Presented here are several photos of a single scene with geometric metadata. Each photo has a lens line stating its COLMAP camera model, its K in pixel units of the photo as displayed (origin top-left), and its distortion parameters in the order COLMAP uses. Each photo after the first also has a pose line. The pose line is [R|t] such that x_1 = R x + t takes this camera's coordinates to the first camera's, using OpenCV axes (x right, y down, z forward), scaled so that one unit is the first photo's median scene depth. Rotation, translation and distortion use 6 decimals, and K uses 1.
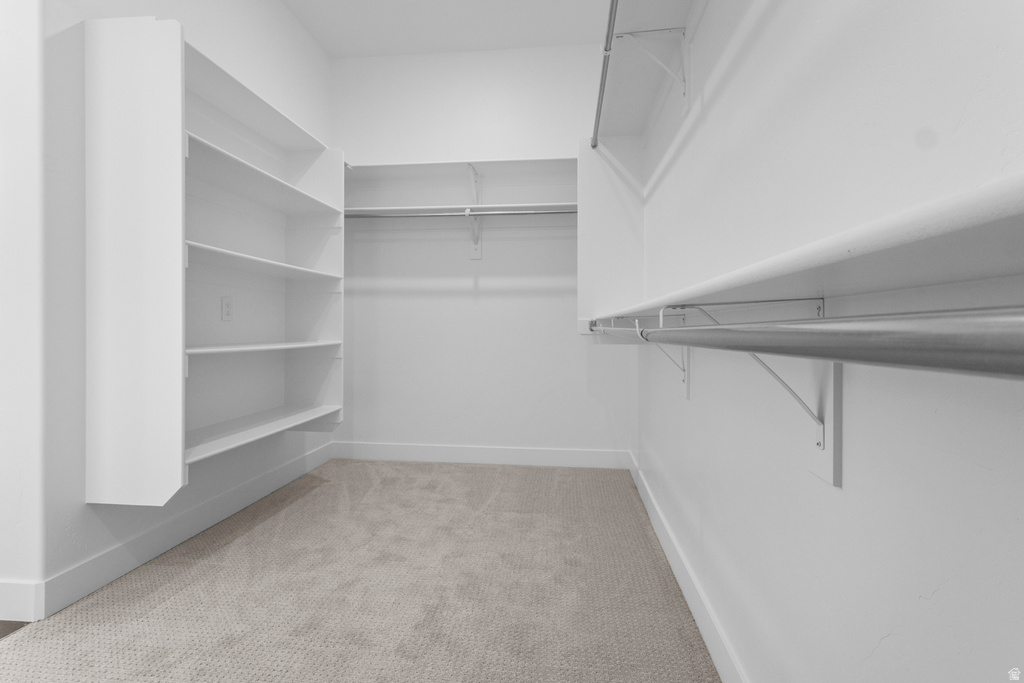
lens RADIAL K [[474.9, 0, 514.4], [0, 474.9, 333.5], [0, 0, 1]] dist [0.003230, 0.000786]
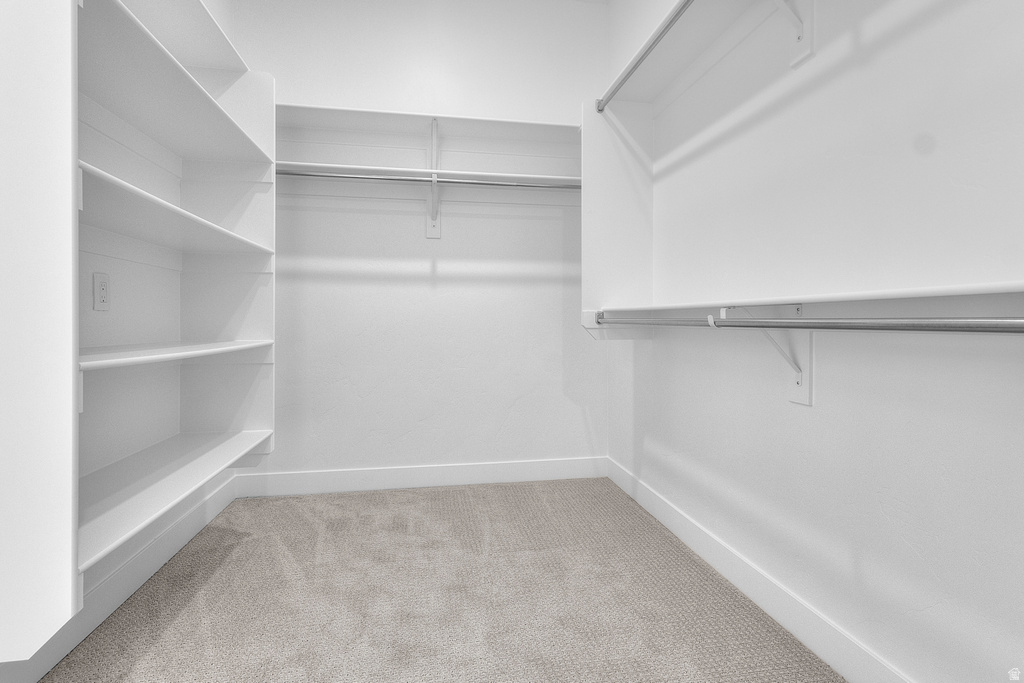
lens RADIAL K [[477.3, 0, 510.0], [0, 477.3, 327.6], [0, 0, 1]] dist [0.003078, -0.000162]
pose [[0.961044, -0.005695, 0.276337, -0.225375], [0.005862, 0.999983, 0.000223, -0.000811], [-0.276334, 0.001406, 0.961061, 0.208621]]
